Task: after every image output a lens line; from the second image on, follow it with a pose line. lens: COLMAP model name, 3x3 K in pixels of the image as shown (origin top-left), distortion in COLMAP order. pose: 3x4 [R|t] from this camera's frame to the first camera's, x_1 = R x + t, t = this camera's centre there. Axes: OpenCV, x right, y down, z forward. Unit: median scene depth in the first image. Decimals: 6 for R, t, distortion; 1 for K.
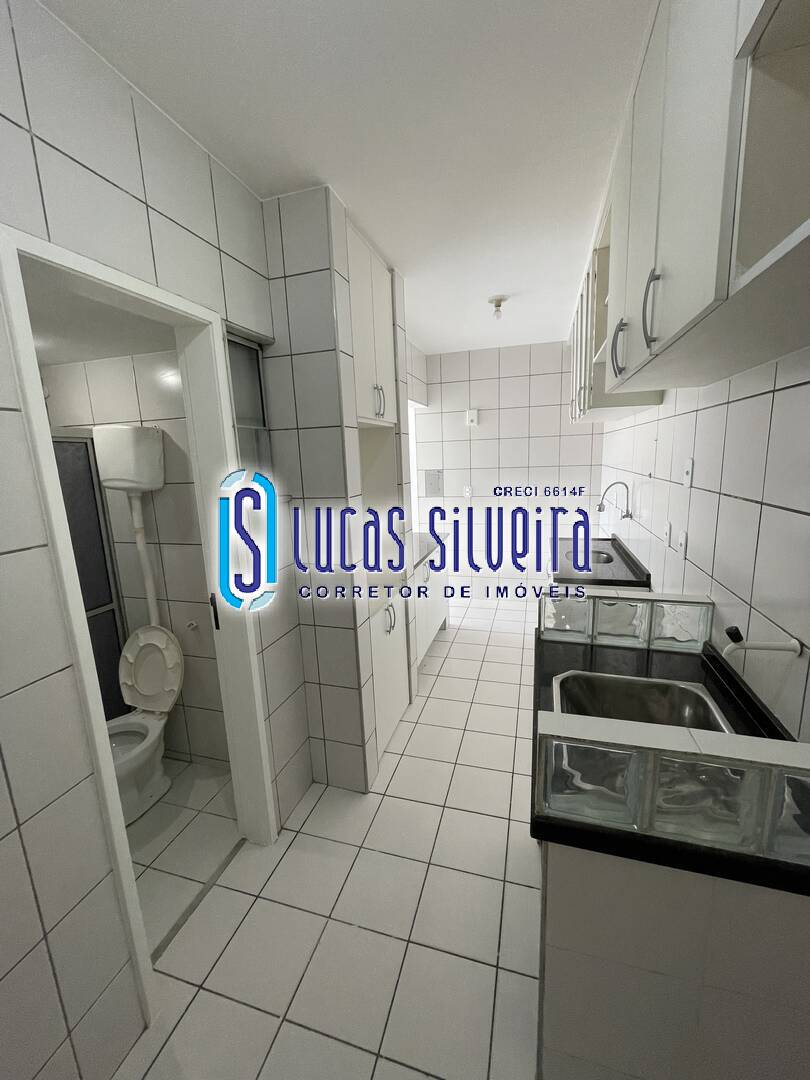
lens RADIAL K [[435.8, 0, 407.3], [0, 435.8, 535.7], [0, 0, 1]] dist [-0.004678, 0.000013]
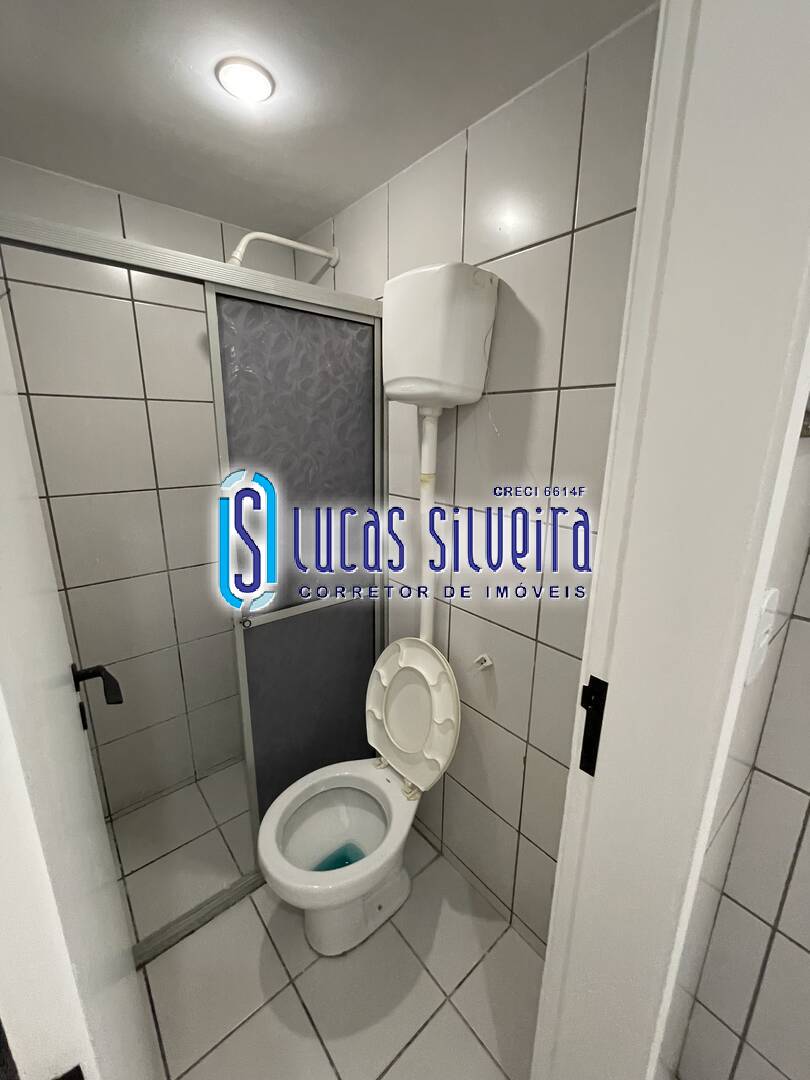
lens RADIAL K [[435.8, 0, 407.3], [0, 435.8, 535.7], [0, 0, 1]] dist [-0.004678, 0.000013]
pose [[0.837034, 0.171193, -0.519680, -0.321098], [-0.141621, 0.985212, 0.096443, 0.009520], [0.528505, -0.007128, 0.848900, 0.490082]]
